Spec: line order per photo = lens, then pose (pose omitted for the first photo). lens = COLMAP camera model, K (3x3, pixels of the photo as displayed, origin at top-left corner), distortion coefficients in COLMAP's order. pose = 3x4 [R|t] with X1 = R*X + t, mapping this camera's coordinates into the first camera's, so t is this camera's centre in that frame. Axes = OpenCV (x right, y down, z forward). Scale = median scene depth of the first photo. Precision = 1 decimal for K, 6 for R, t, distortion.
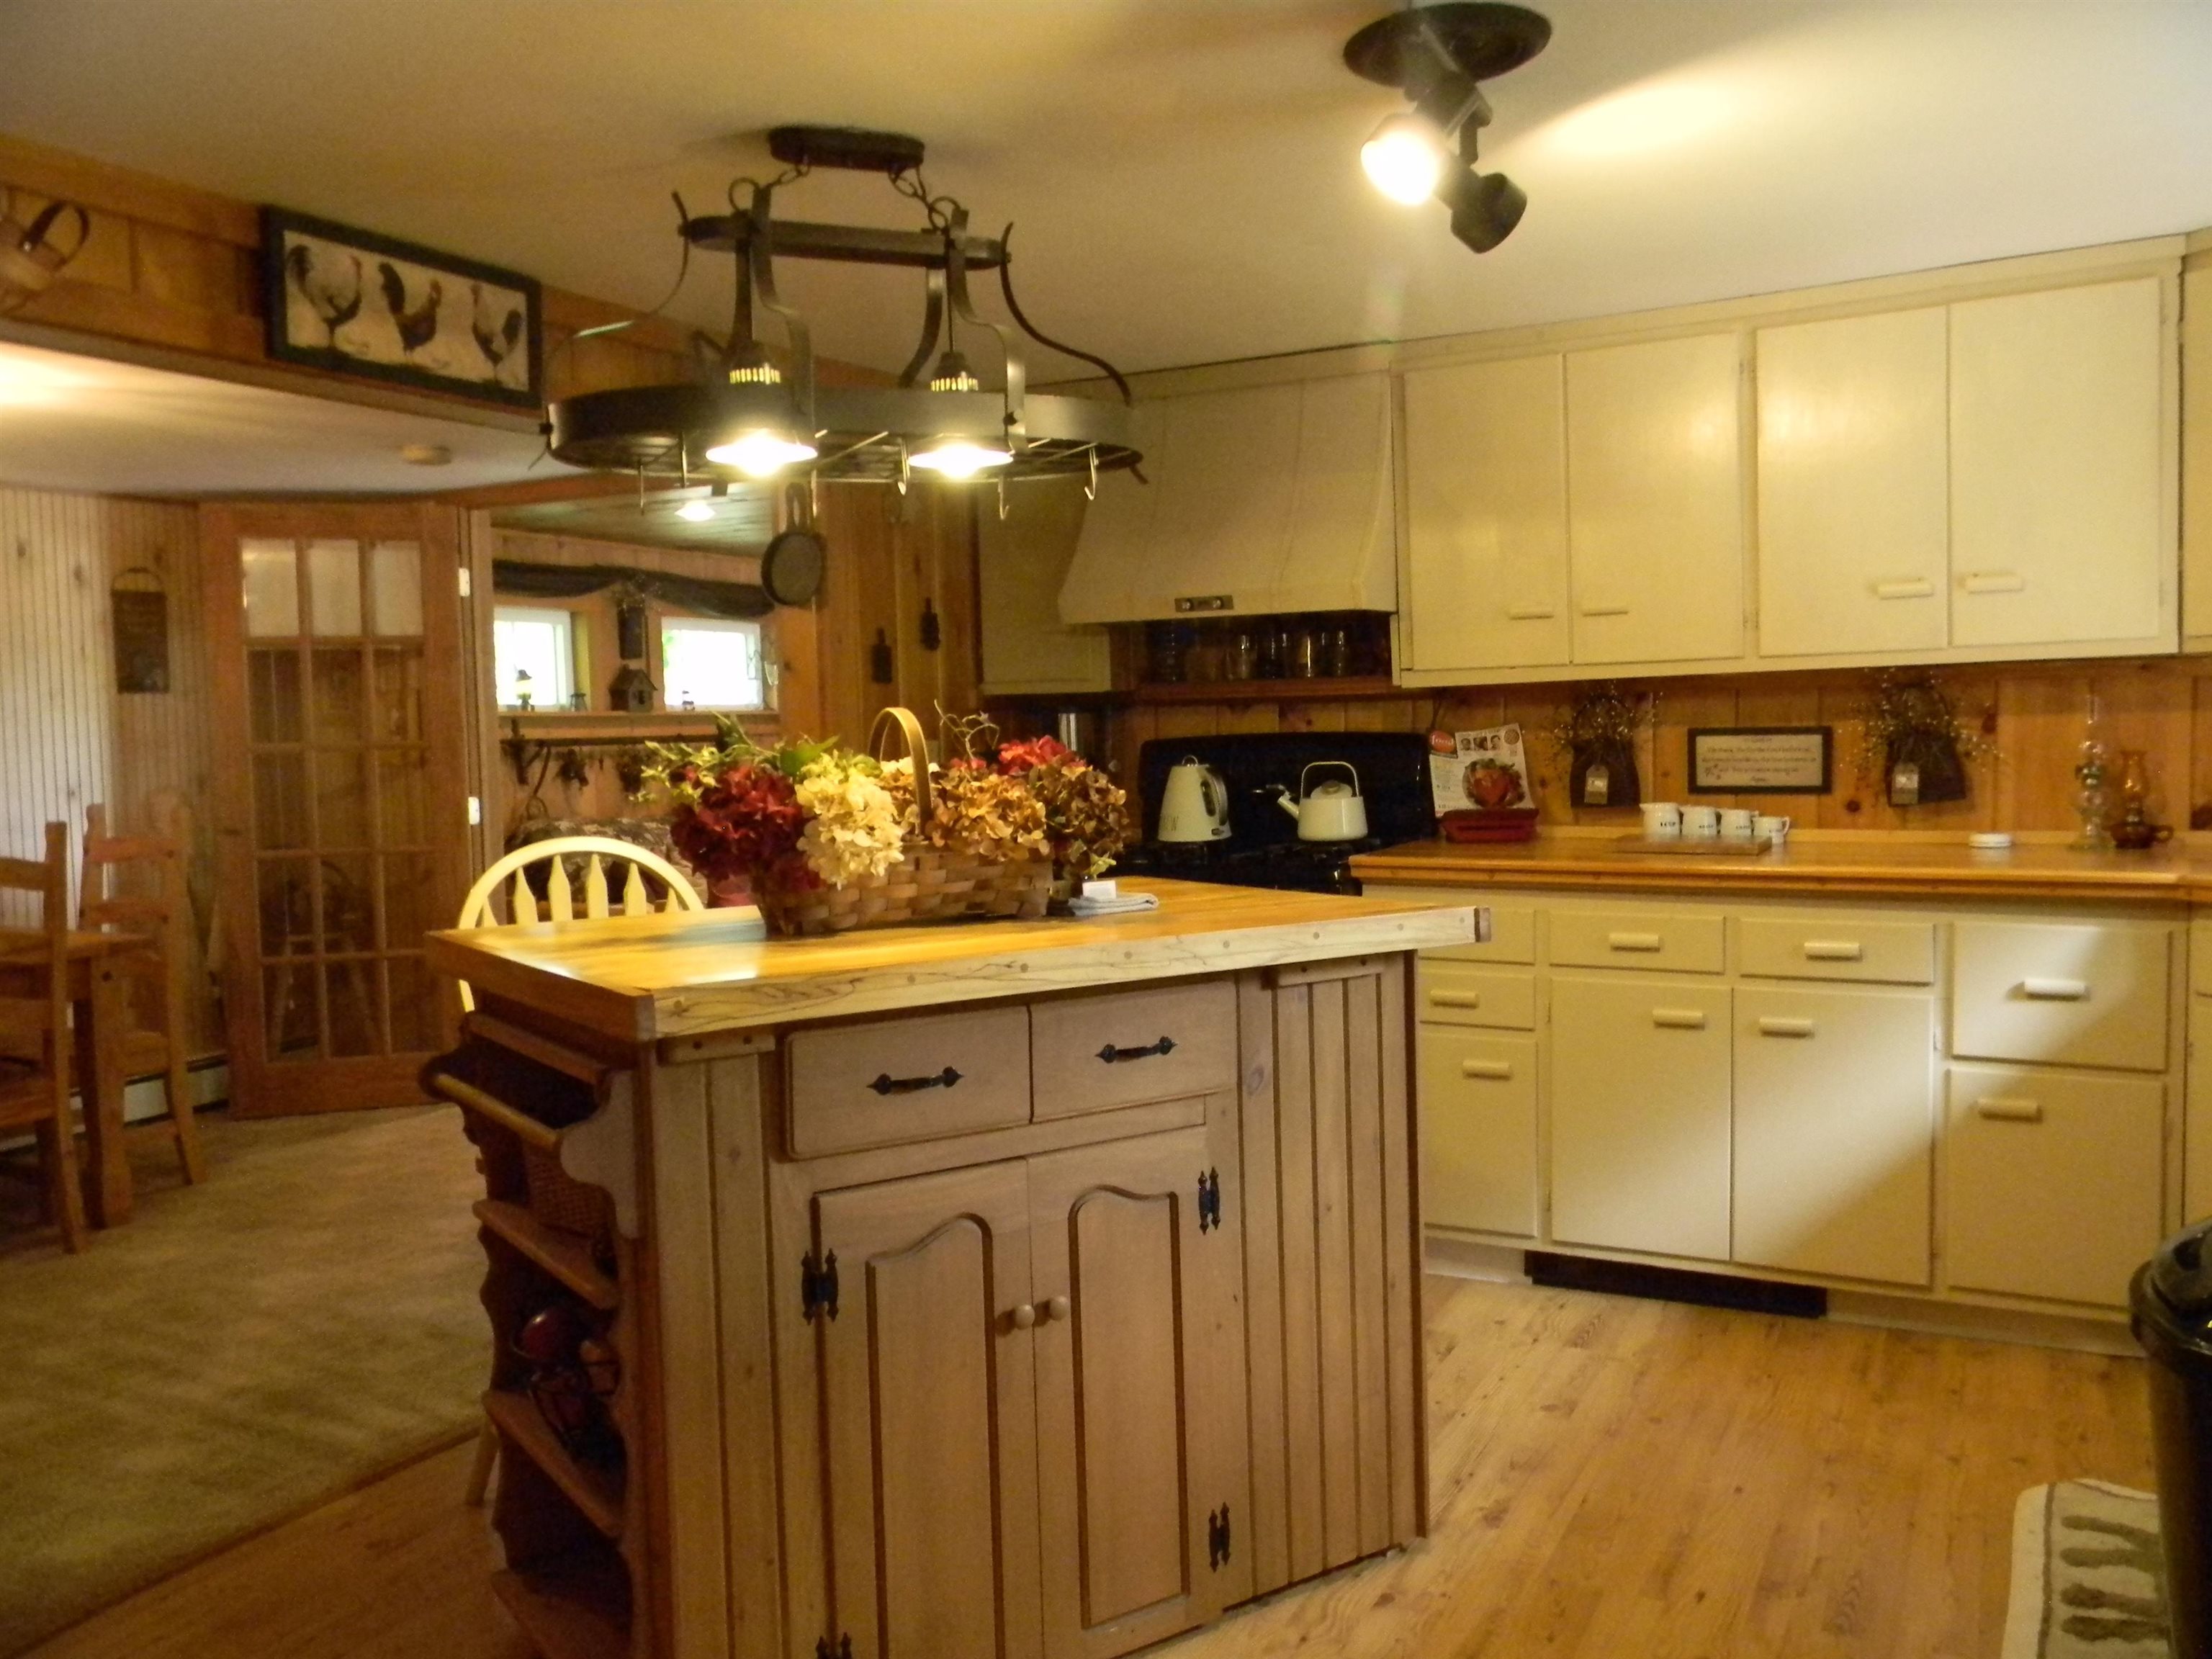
lens RADIAL K [[1810.9, 0, 1099.4], [0, 1810.9, 836.5], [0, 0, 1]] dist [0.003162, -0.005100]
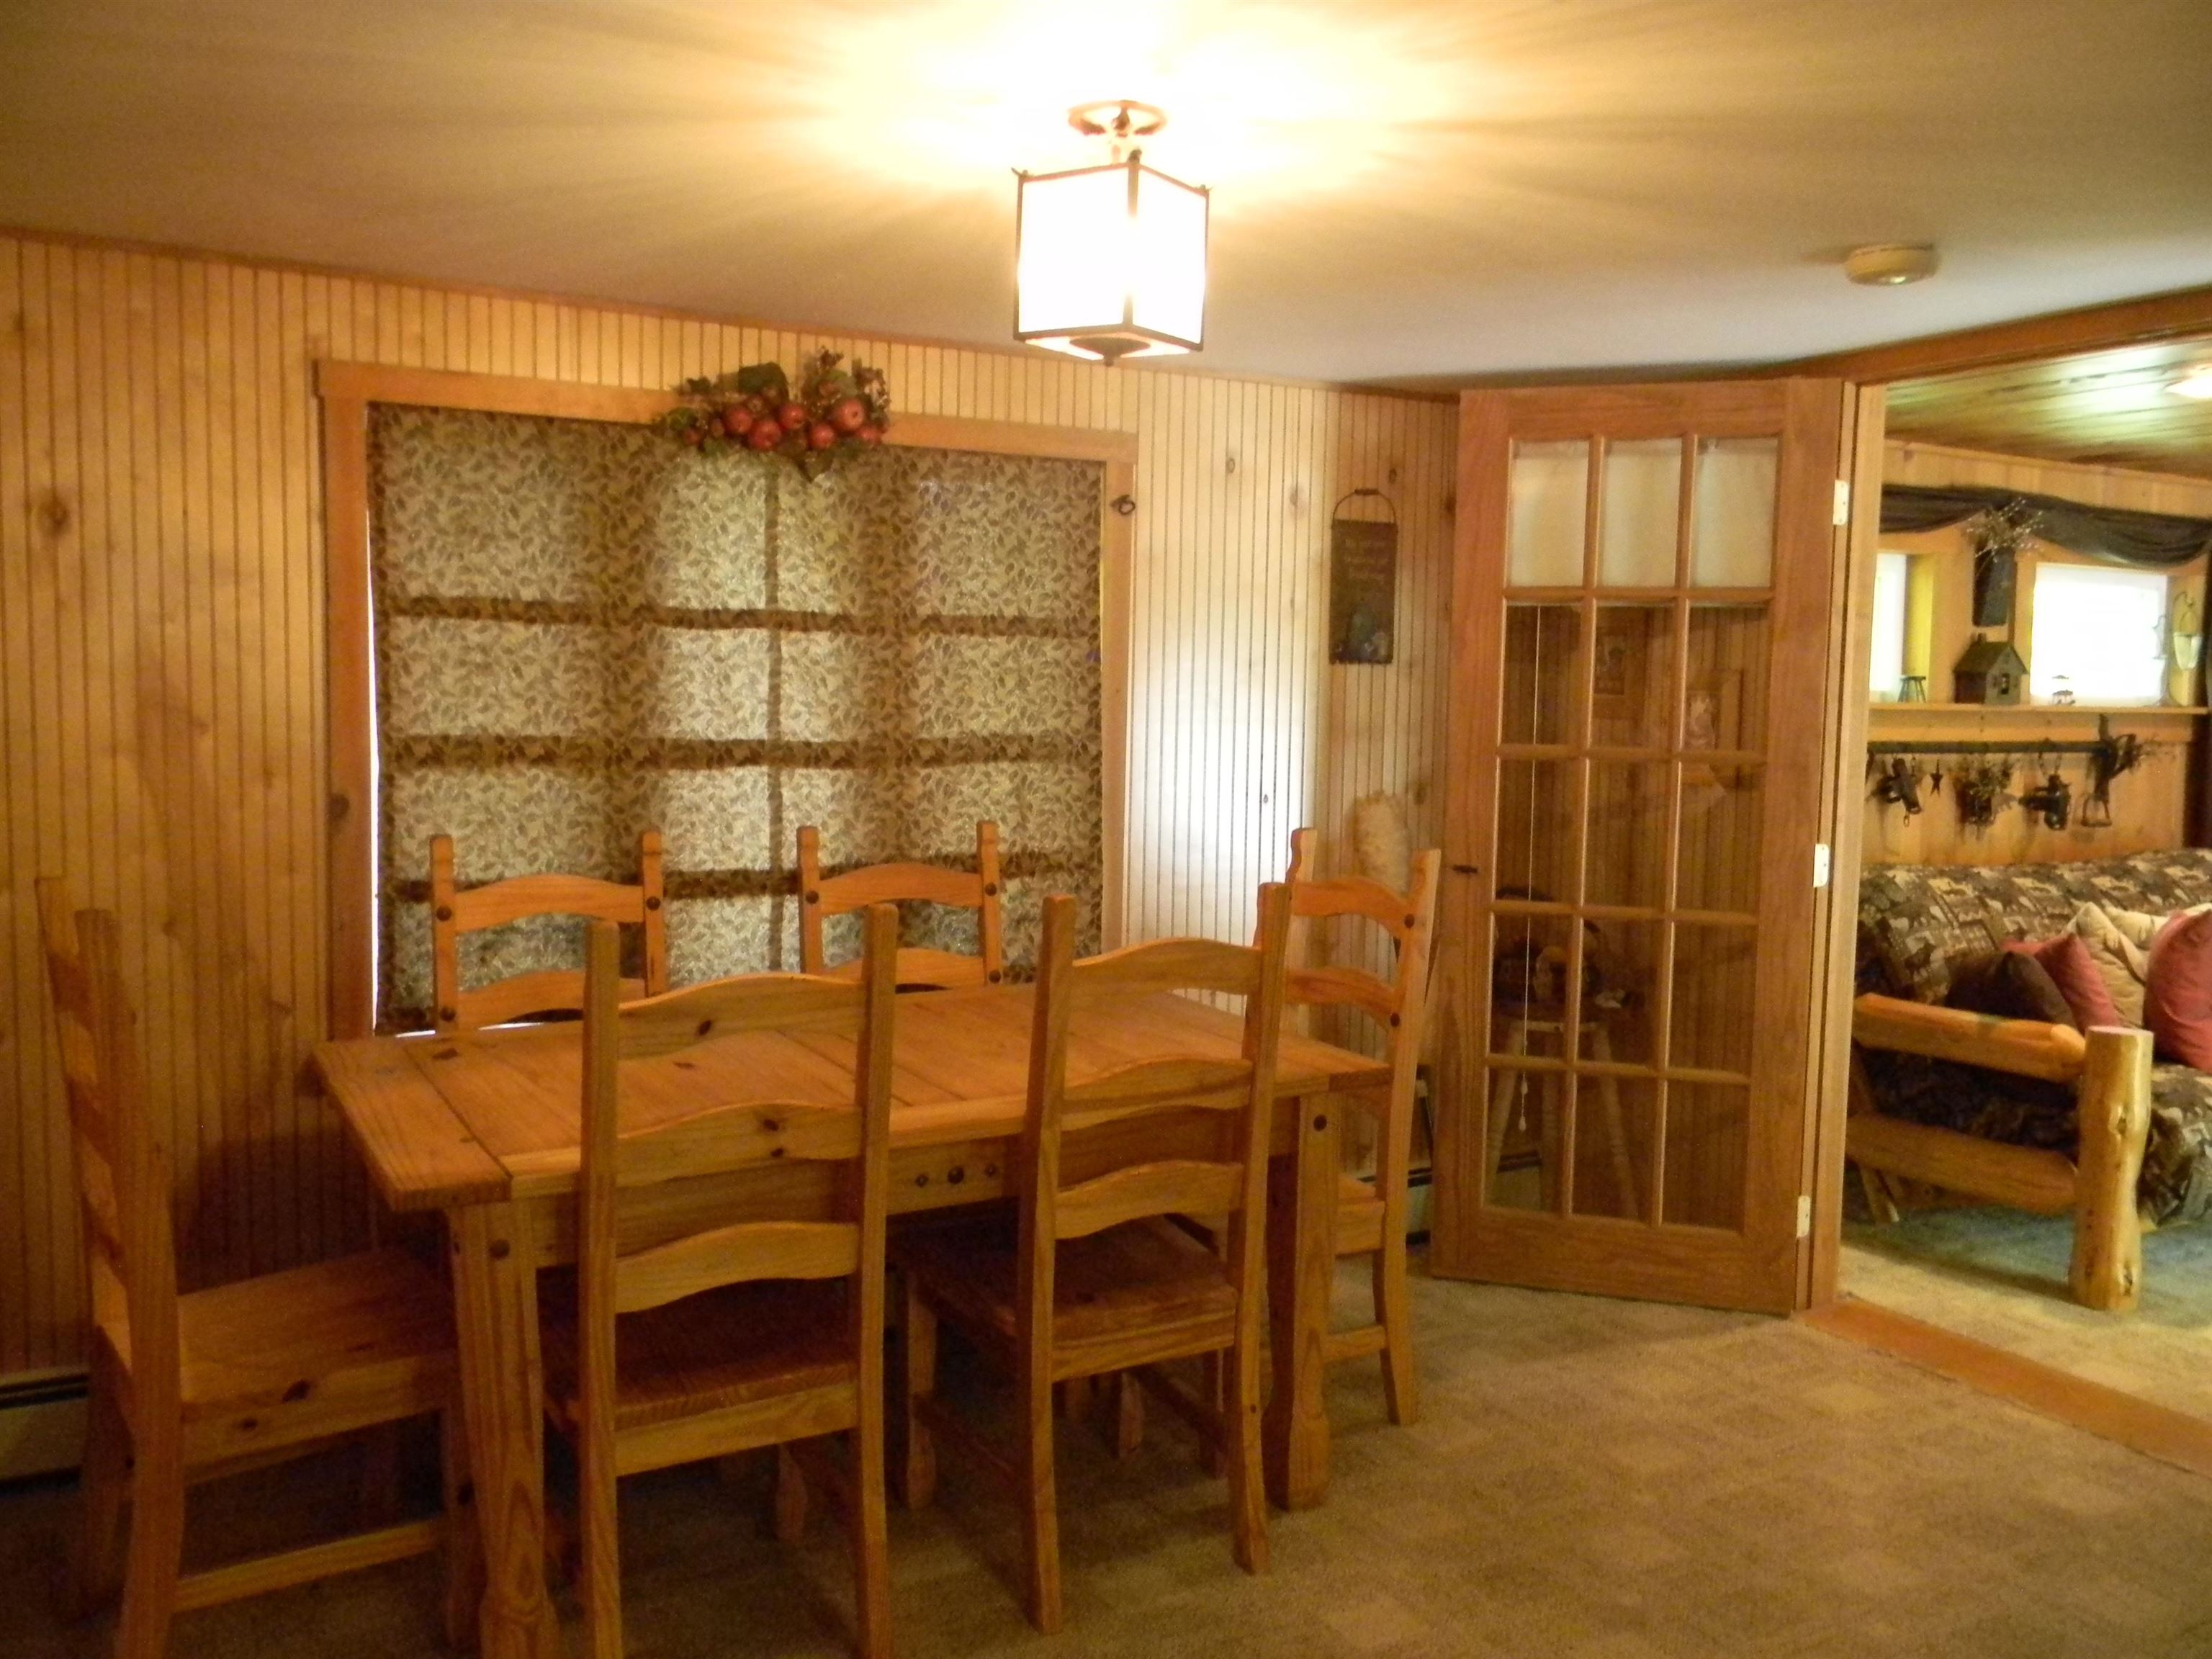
lens RADIAL K [[1810.9, 0, 1107.1], [0, 1810.9, 829.0], [0, 0, 1]] dist [0.003162, -0.005100]
pose [[0.843169, 0.081719, -0.531401, -0.223691], [-0.070370, 0.996653, 0.041610, -0.036480], [0.533023, 0.002311, 0.846098, 0.335729]]
